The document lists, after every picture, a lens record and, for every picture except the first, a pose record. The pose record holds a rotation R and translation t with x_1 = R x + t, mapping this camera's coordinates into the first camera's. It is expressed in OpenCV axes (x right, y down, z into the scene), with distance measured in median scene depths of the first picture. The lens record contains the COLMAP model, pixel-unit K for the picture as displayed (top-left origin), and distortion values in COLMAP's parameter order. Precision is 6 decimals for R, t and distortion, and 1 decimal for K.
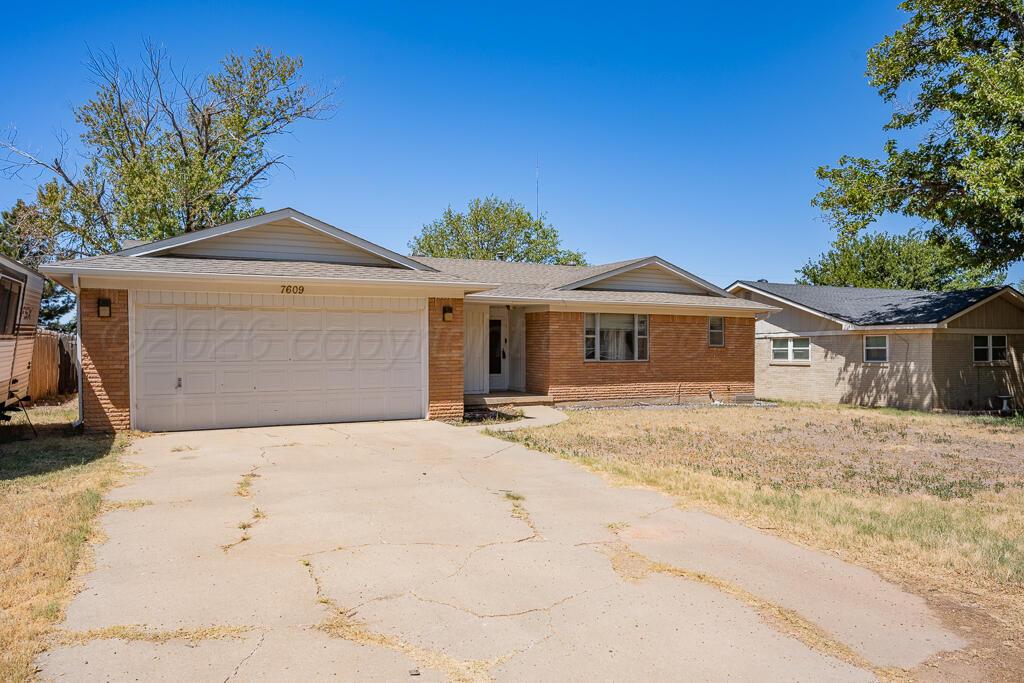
lens RADIAL K [[700.6, 0, 512.8], [0, 700.6, 346.2], [0, 0, 1]] dist [-0.008255, -0.000594]
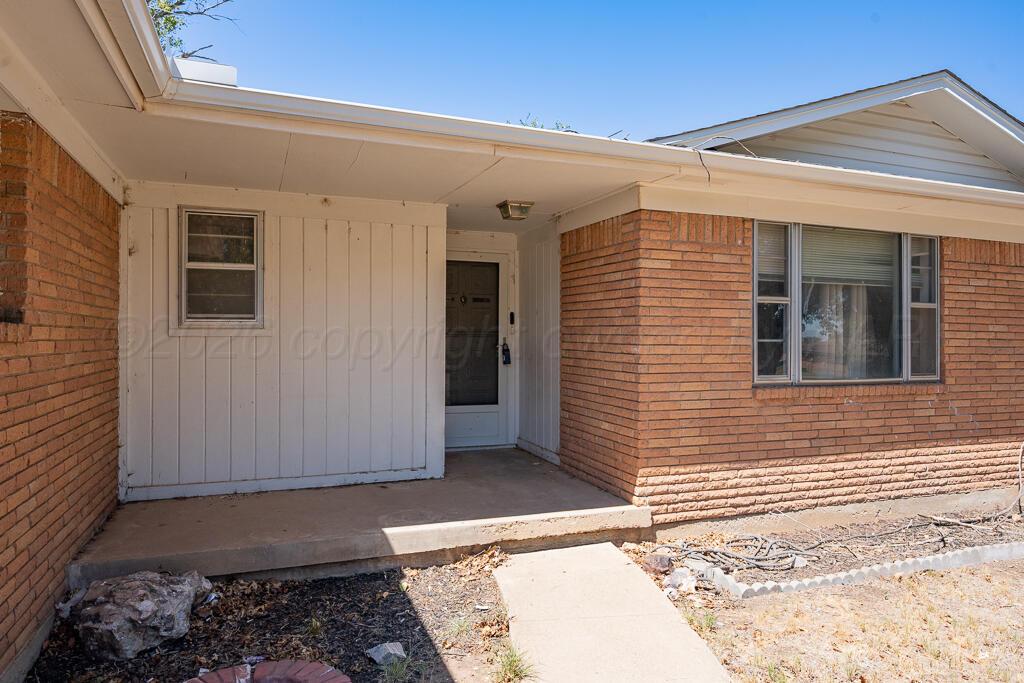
lens RADIAL K [[648.5, 0, 506.4], [0, 648.5, 335.4], [0, 0, 1]] dist [-0.000294, -0.000410]
pose [[0.994896, 0.006058, -0.100727, 0.024535], [-0.006163, 0.999981, -0.000724, 0.002212], [0.100721, 0.001341, 0.994914, 0.709644]]
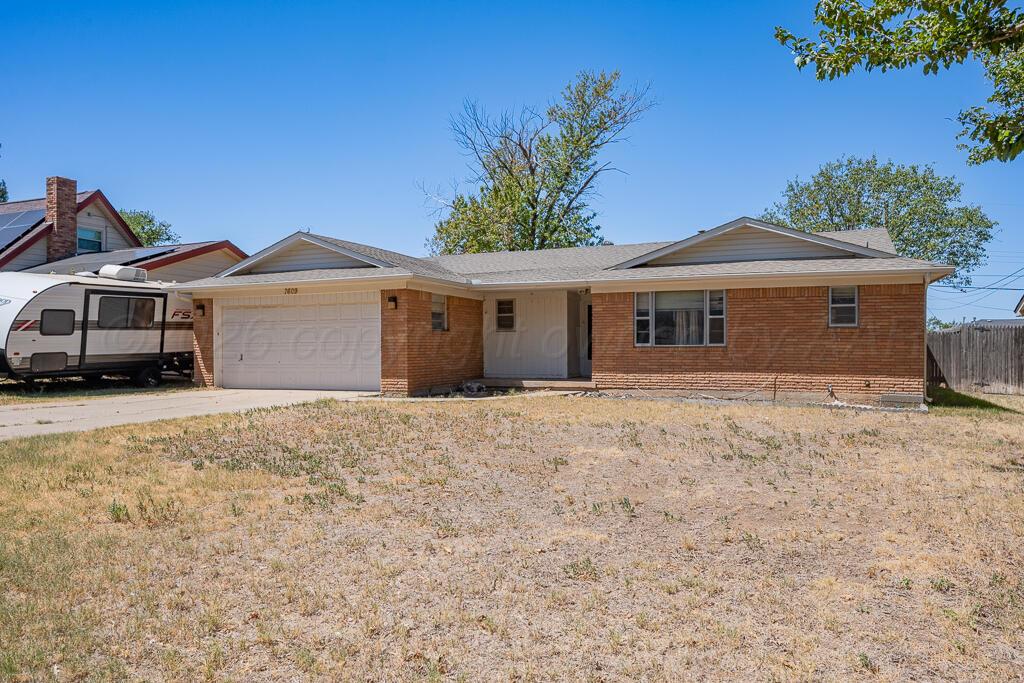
lens RADIAL K [[700.6, 0, 513.3], [0, 700.6, 339.6], [0, 0, 1]] dist [0.006818, 0.000848]
pose [[0.660922, -0.010073, -0.750387, 0.674973], [0.007644, 0.999948, -0.006690, 0.018278], [0.750416, -0.001314, 0.660965, 0.280861]]
